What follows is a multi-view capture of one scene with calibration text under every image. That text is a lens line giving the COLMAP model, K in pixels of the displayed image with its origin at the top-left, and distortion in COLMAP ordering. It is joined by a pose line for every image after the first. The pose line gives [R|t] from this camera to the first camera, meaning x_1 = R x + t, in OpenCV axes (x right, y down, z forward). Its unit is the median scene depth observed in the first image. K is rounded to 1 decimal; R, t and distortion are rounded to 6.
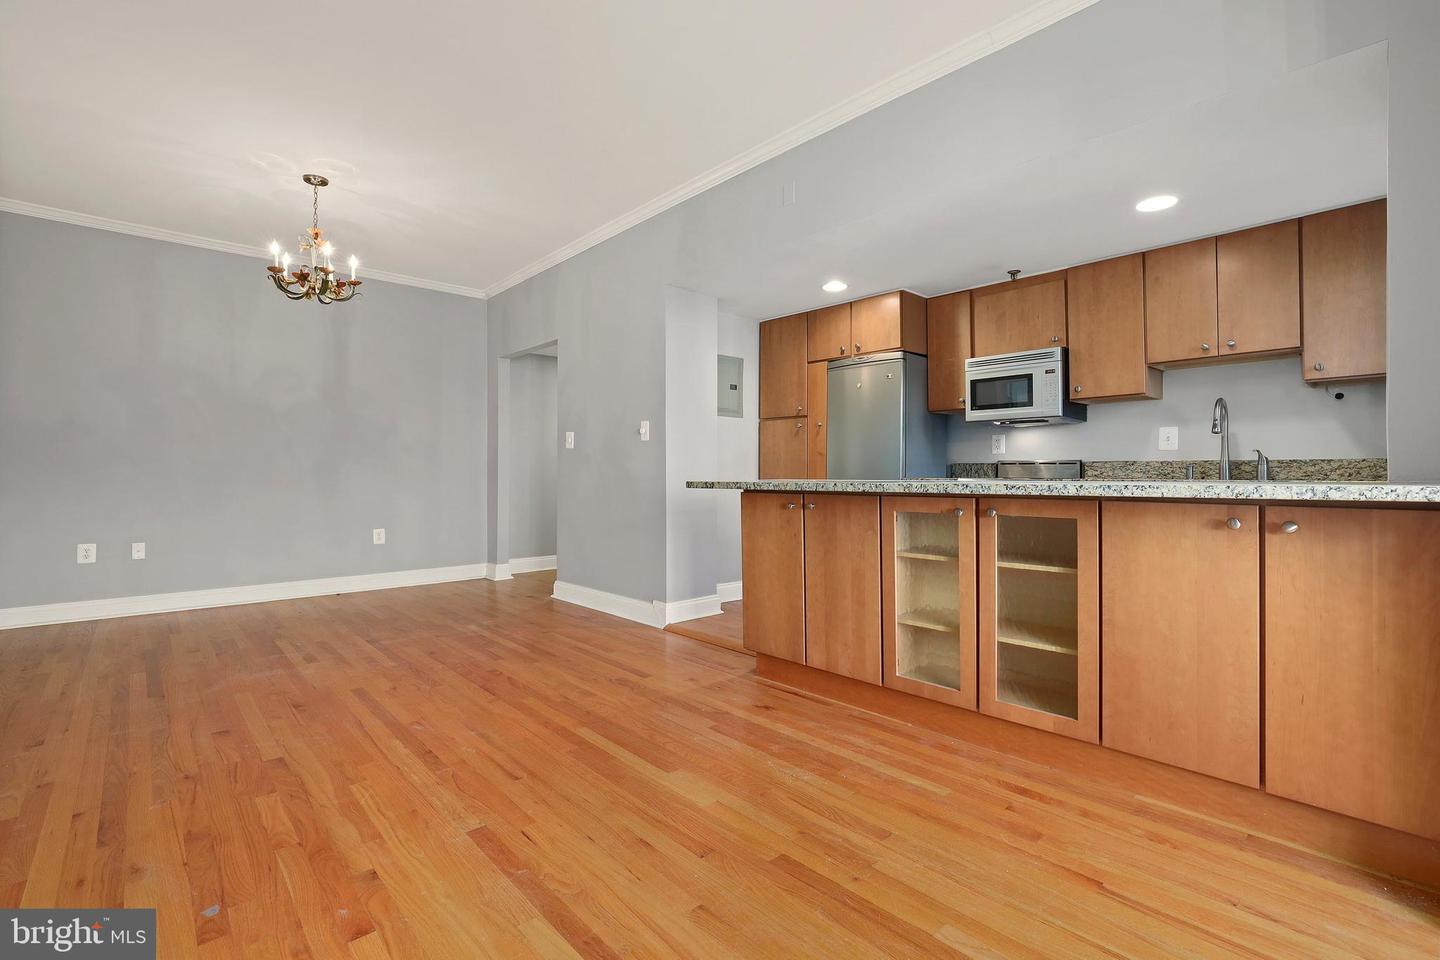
lens RADIAL K [[649.0, 0, 720.0], [0, 649.0, 480.0], [0, 0, 1]] dist [-0.001244, 0.000123]
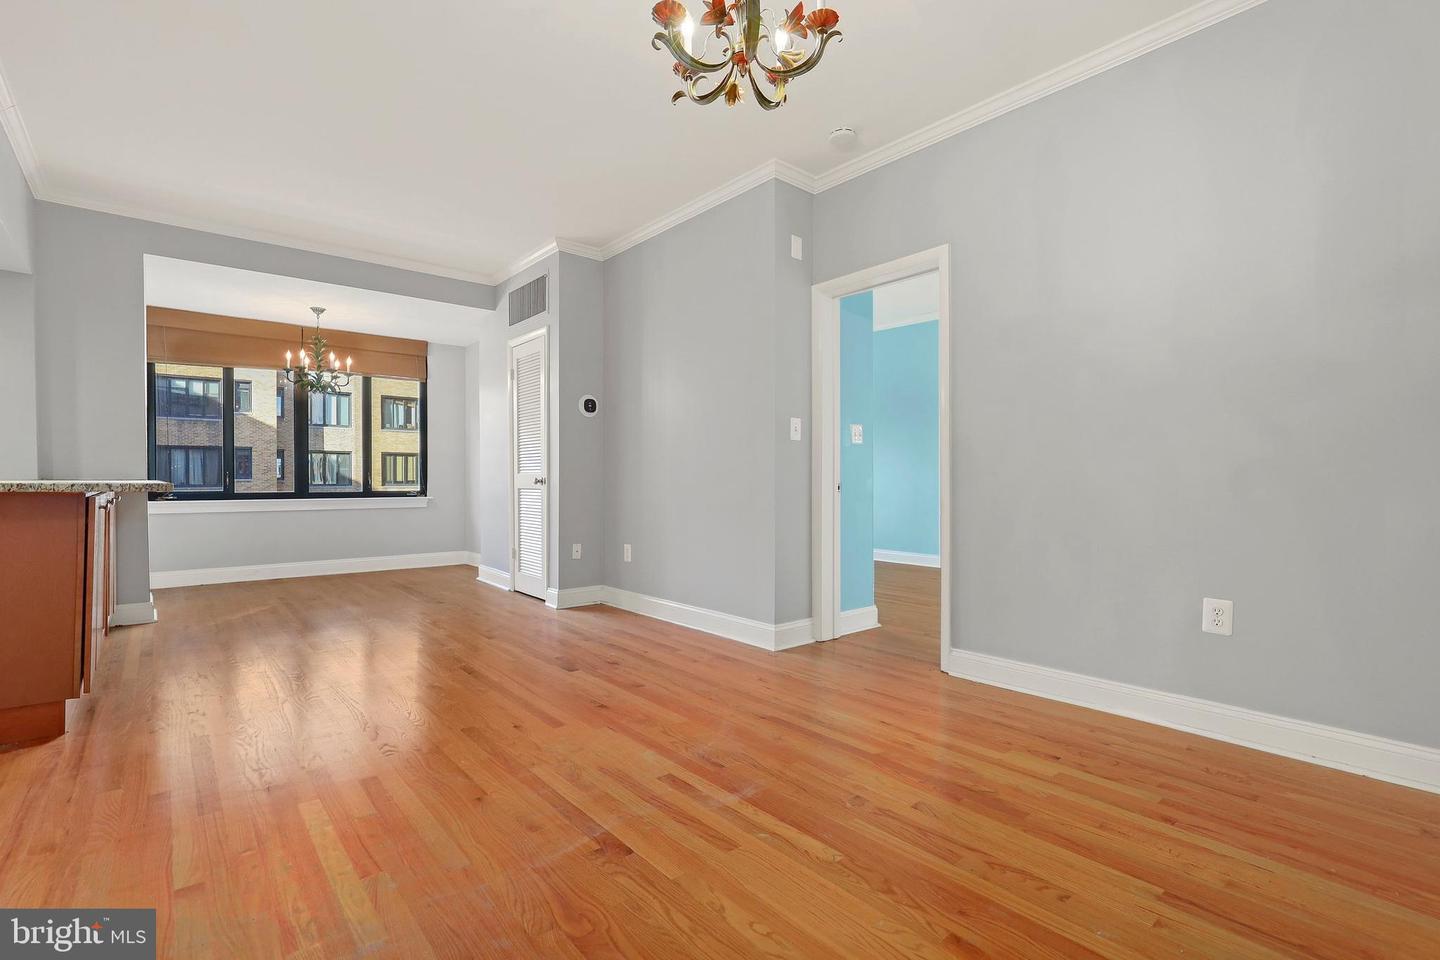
lens RADIAL K [[666.9, 0, 687.6], [0, 666.9, 483.9], [0, 0, 1]] dist [-0.001036, 0.000077]
pose [[-0.996886, -0.000585, 0.078859, -0.645450], [0.000967, 0.999807, 0.019646, -0.009807], [-0.078855, 0.019661, -0.996692, 1.501044]]
